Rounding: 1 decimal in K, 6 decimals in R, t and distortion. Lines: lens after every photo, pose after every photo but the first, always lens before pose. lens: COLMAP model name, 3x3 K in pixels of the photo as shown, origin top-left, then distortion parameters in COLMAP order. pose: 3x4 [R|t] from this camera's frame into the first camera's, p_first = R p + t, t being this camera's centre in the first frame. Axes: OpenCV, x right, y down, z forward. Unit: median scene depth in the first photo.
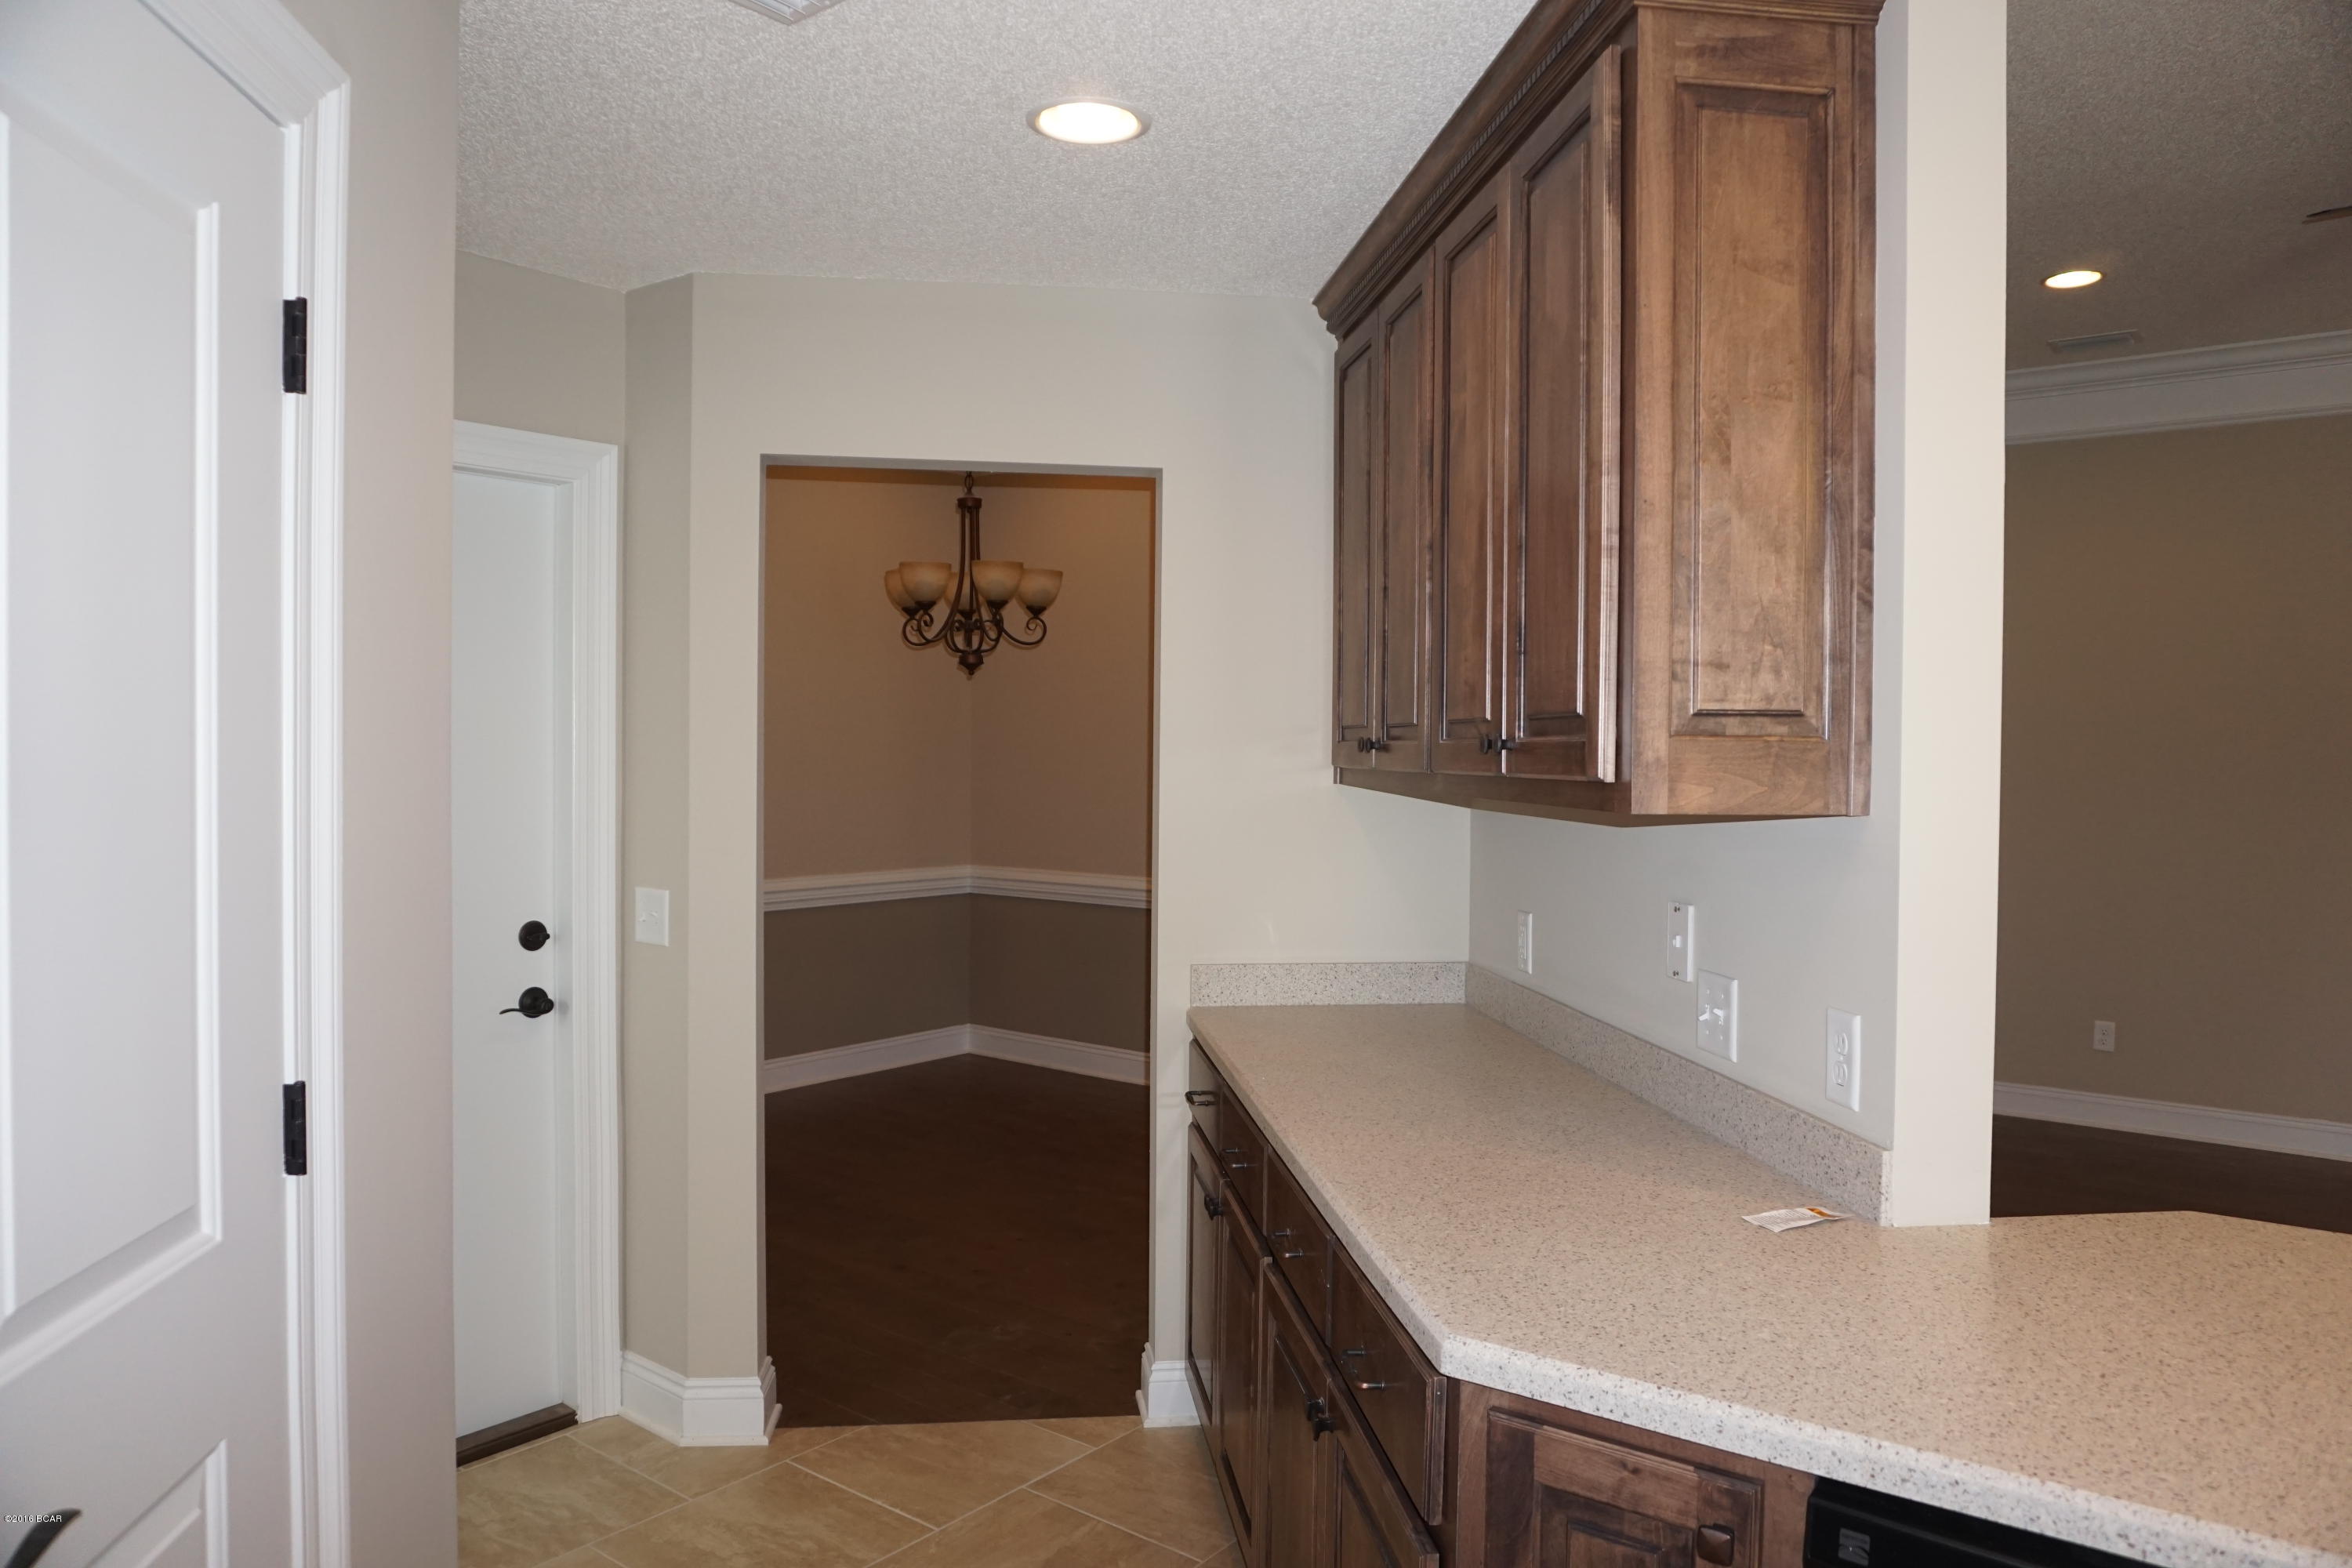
lens RADIAL K [[1578.4, 0, 1176.0], [0, 1578.4, 784.0], [0, 0, 1]] dist [-0.060653, 0.038337]
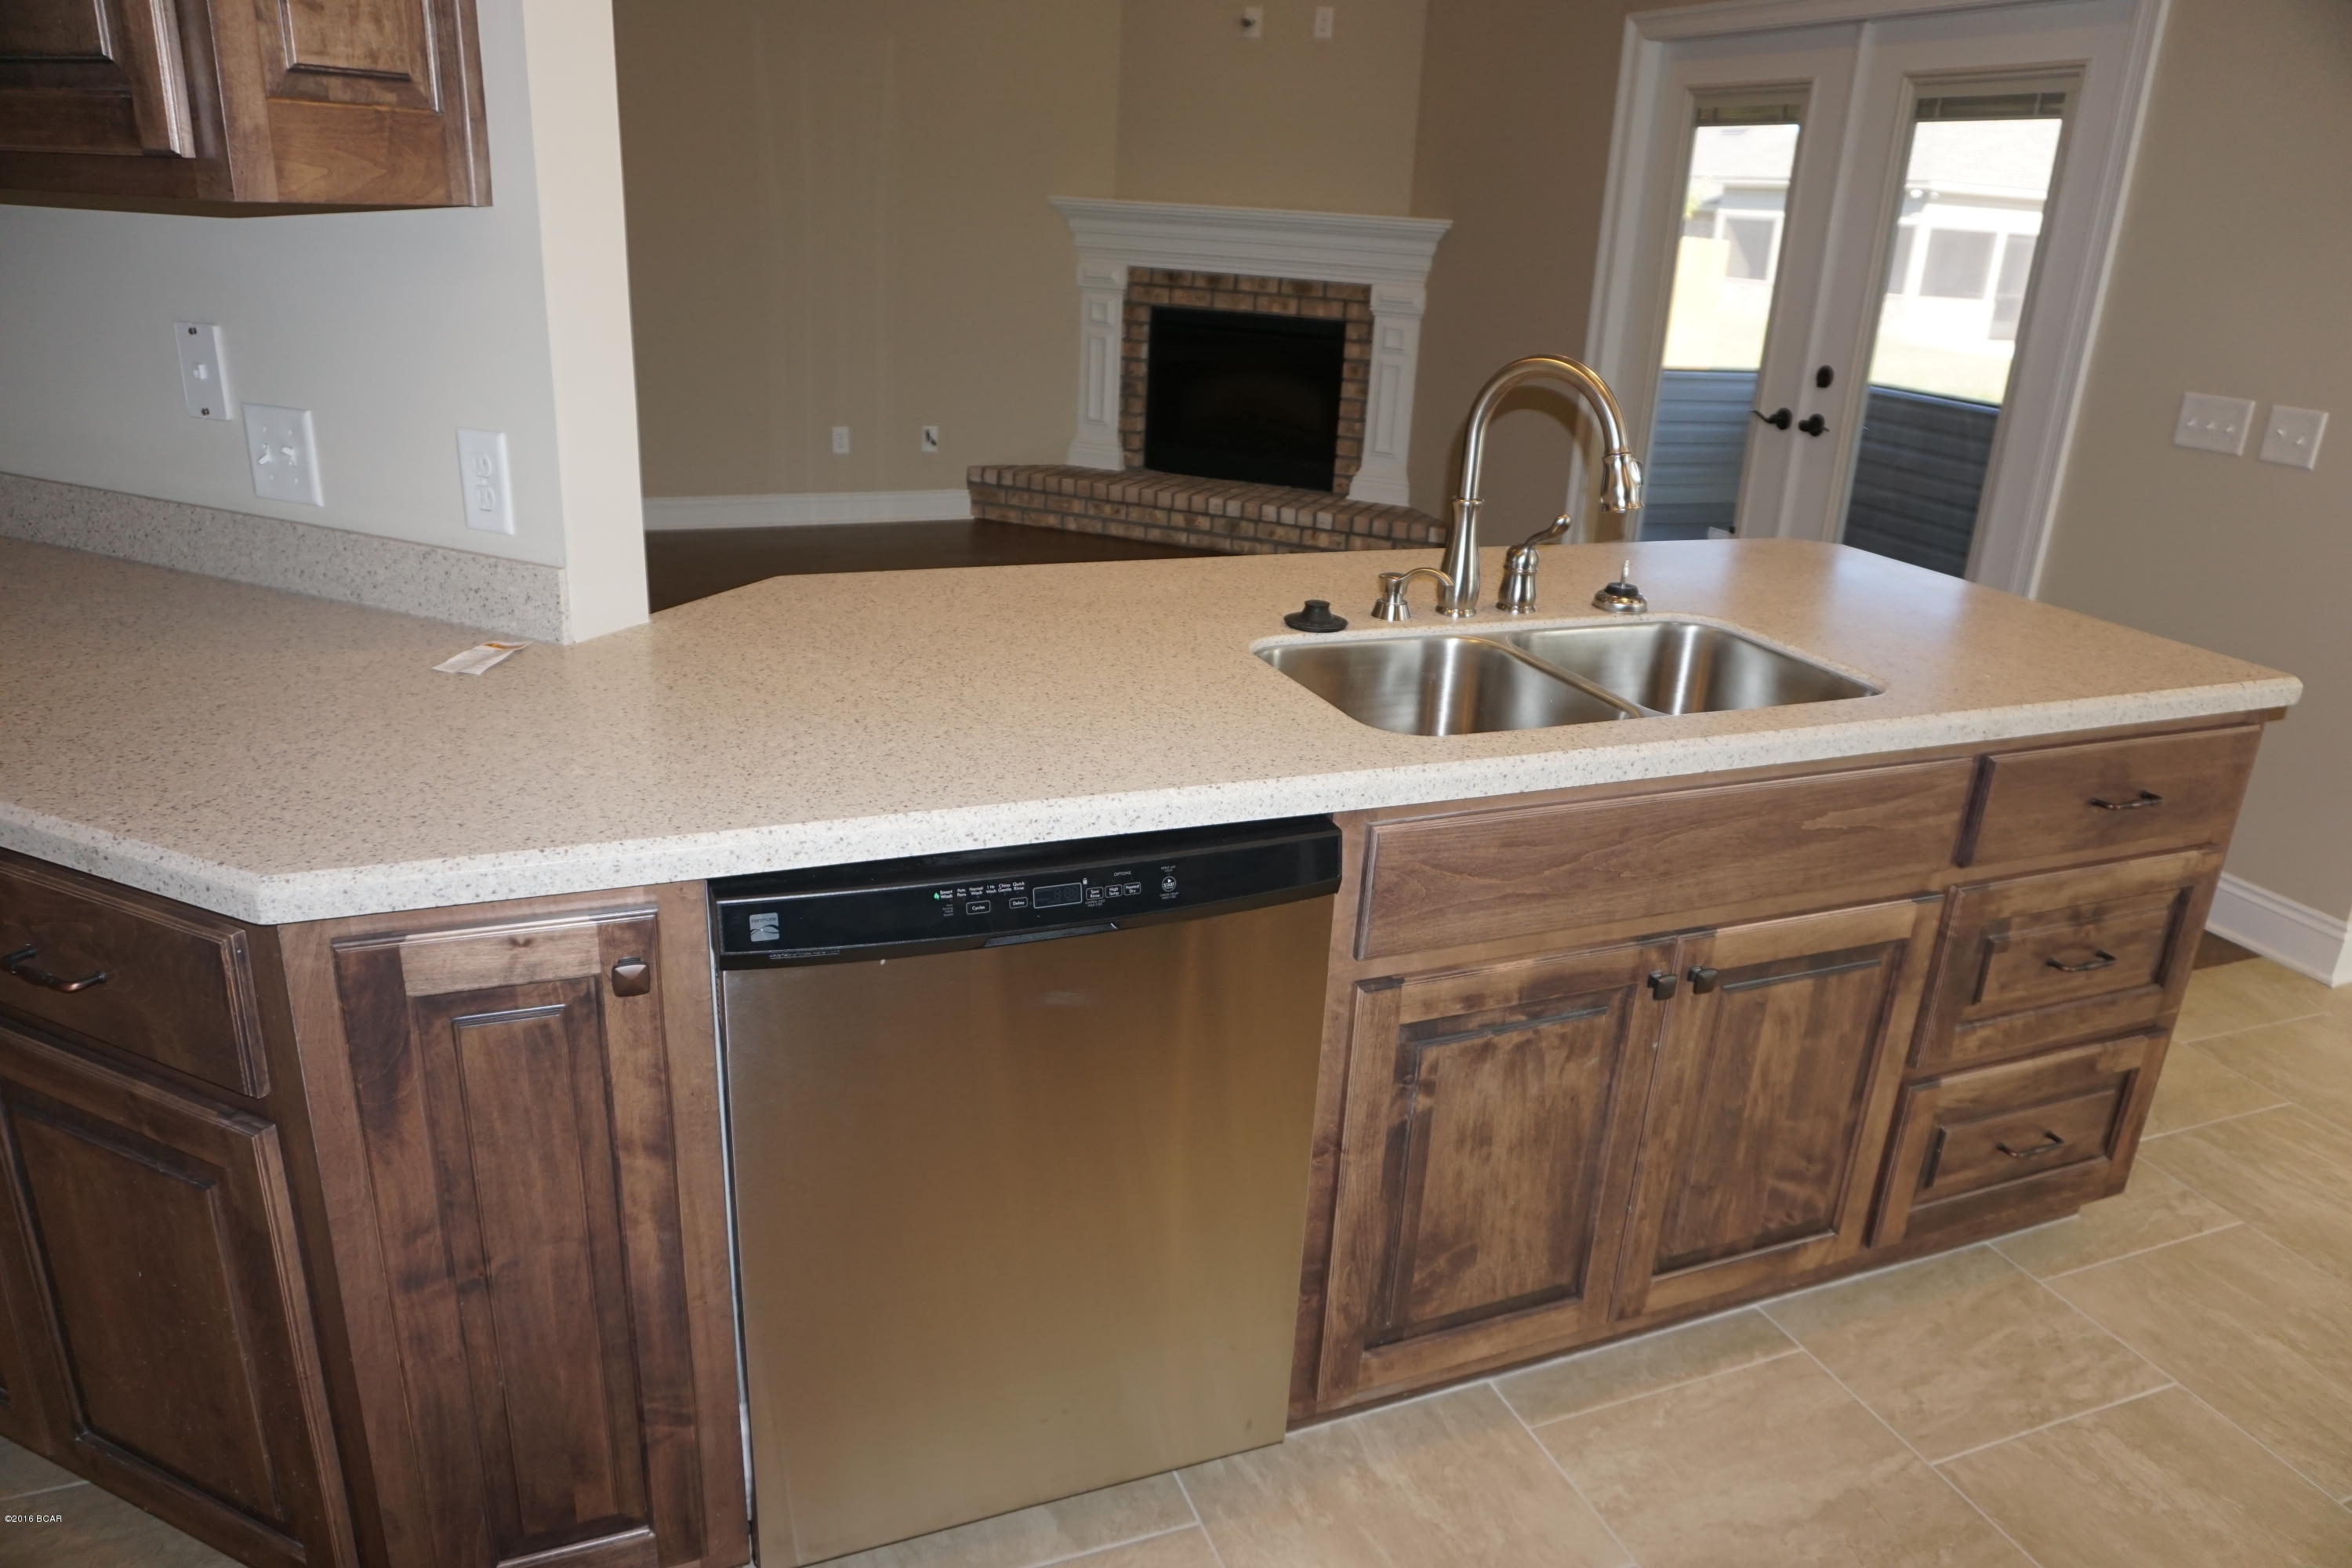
lens RADIAL K [[1578.4, 0, 1176.0], [0, 1578.4, 784.0], [0, 0, 1]] dist [-0.060653, 0.038337]
pose [[0.510823, -0.285880, 0.810760, -0.178264], [-0.023815, 0.938021, 0.345758, 0.013974], [-0.859356, -0.195929, 0.472355, 0.180006]]
